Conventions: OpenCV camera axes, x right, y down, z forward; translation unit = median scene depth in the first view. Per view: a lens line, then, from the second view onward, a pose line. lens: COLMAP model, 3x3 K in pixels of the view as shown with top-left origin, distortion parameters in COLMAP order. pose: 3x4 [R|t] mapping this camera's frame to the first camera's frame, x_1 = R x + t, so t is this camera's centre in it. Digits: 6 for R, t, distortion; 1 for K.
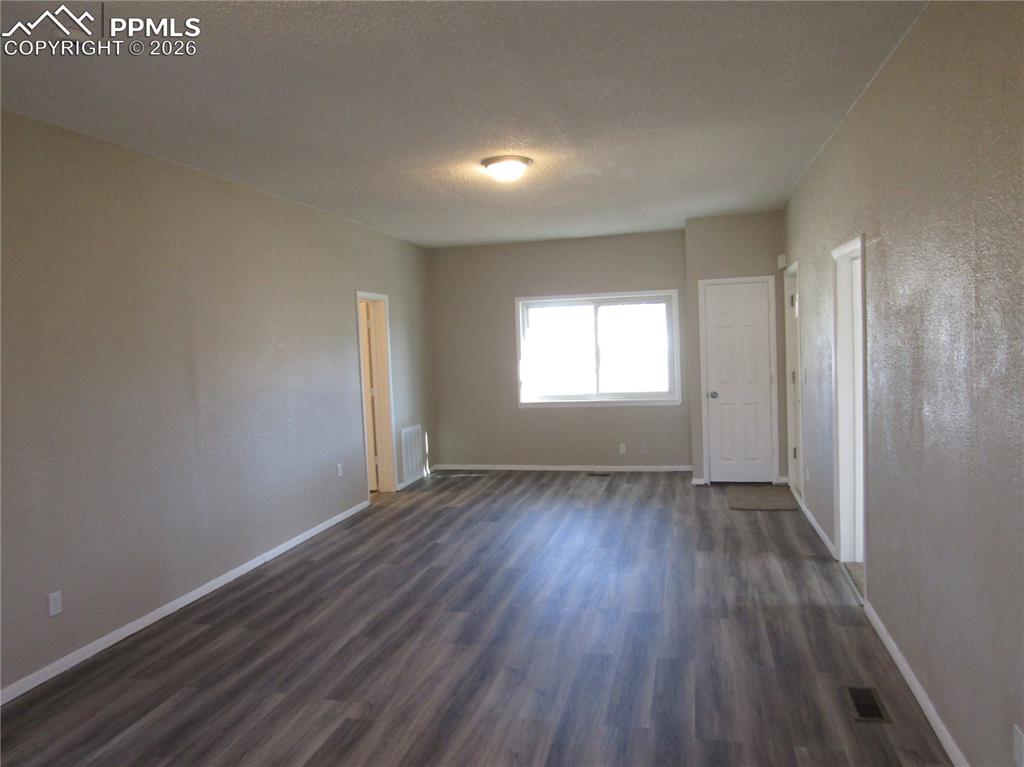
lens RADIAL K [[737.3, 0, 512.6], [0, 737.3, 383.3], [0, 0, 1]] dist [-0.005138, 0.002121]
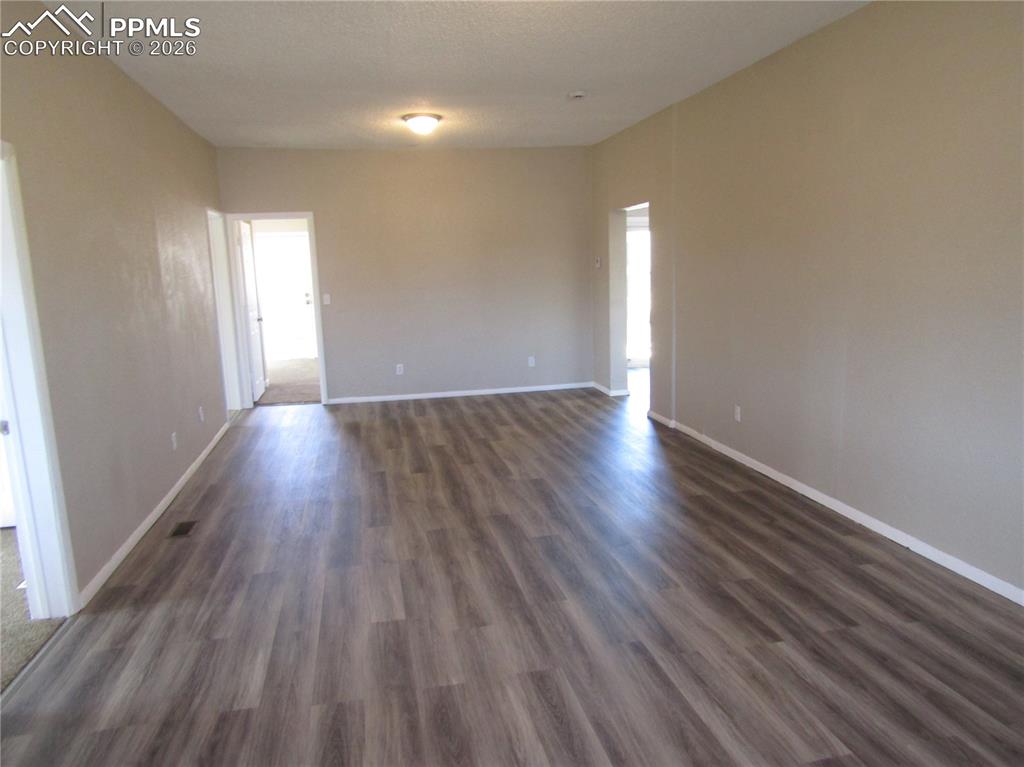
lens RADIAL K [[737.3, 0, 512.4], [0, 737.3, 384.6], [0, 0, 1]] dist [-0.005138, 0.002121]
pose [[-0.899087, 0.145135, -0.413011, 0.308360], [0.048568, 0.970689, 0.235379, -0.100807], [0.435067, 0.191567, -0.879783, 1.692173]]
